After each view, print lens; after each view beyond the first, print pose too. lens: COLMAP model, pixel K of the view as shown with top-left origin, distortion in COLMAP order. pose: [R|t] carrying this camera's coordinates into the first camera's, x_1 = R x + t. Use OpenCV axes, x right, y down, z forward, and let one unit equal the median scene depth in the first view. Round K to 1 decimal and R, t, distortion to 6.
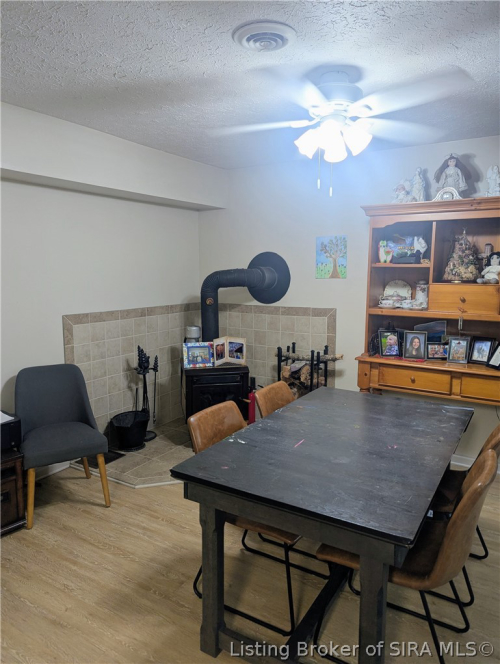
lens RADIAL K [[468.0, 0, 251.0], [0, 468.0, 334.2], [0, 0, 1]] dist [0.049309, -0.048940]
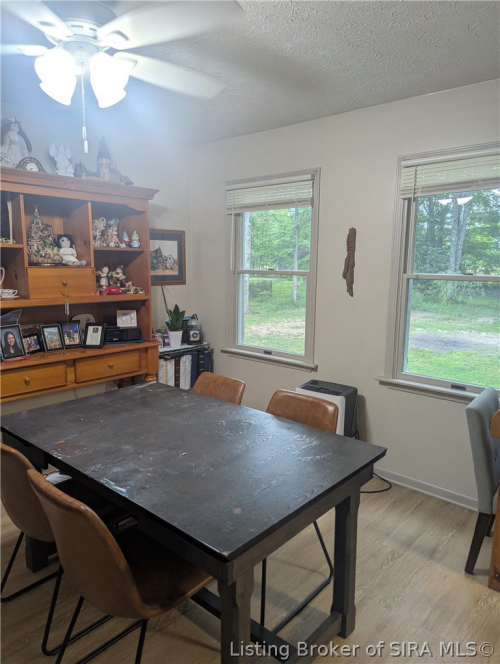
lens RADIAL K [[468.0, 0, 251.5], [0, 468.0, 333.5], [0, 0, 1]] dist [0.049309, -0.048940]
pose [[0.179957, -0.157811, 0.970933, -0.389066], [0.127751, 0.982437, 0.136003, -0.051019], [-0.975344, 0.099563, 0.196957, 0.422377]]
